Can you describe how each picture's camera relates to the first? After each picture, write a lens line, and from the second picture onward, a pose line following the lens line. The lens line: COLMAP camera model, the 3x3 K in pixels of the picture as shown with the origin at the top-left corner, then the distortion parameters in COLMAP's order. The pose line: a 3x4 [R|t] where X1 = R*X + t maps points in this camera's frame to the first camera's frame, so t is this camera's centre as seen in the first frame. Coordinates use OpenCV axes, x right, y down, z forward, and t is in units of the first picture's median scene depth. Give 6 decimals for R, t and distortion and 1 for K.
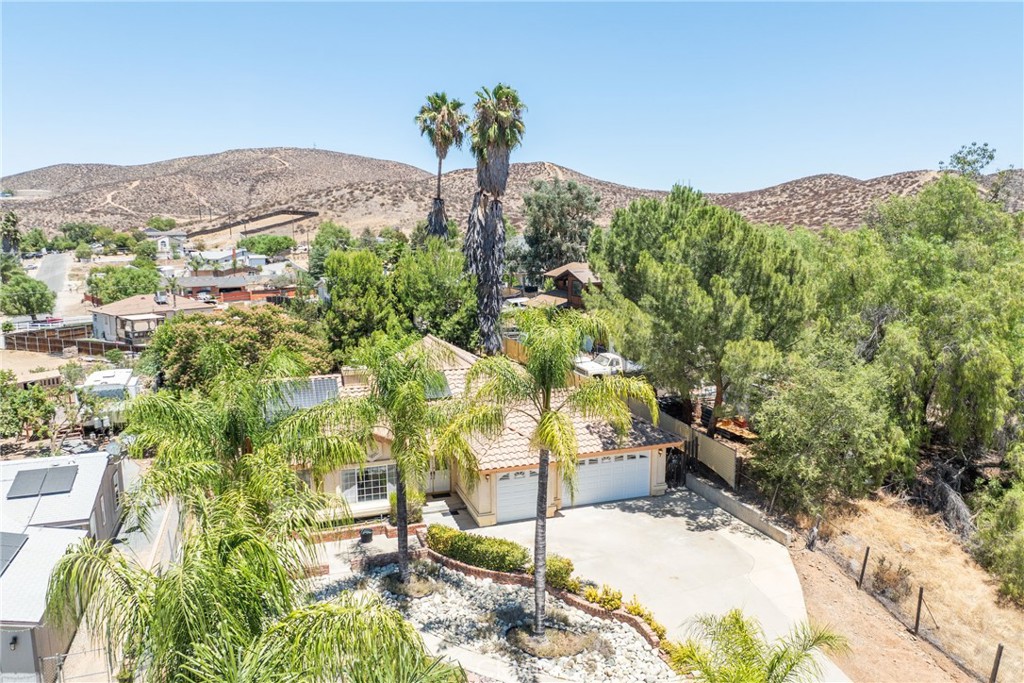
lens RADIAL K [[720.6, 0, 517.0], [0, 720.6, 339.9], [0, 0, 1]] dist [-0.038429, 0.002461]
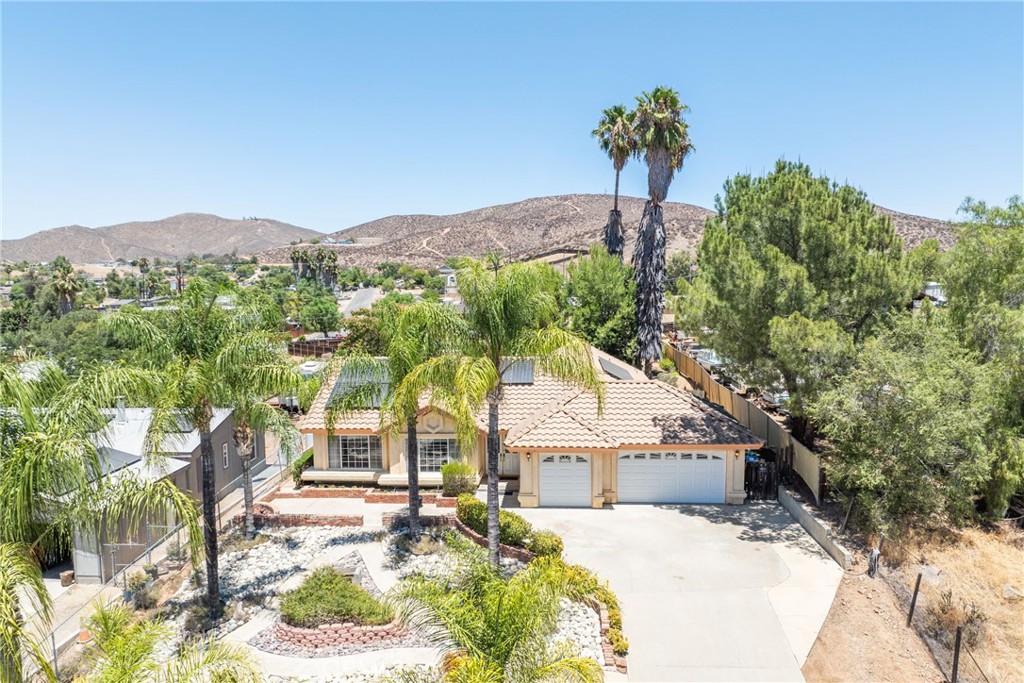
lens RADIAL K [[720.6, 0, 517.0], [0, 720.6, 339.9], [0, 0, 1]] dist [-0.038429, 0.002461]
pose [[0.921740, 0.030430, -0.386613, 0.153483], [-0.053387, 0.997382, -0.048780, 0.038823], [0.384116, 0.065602, 0.920951, 0.036855]]
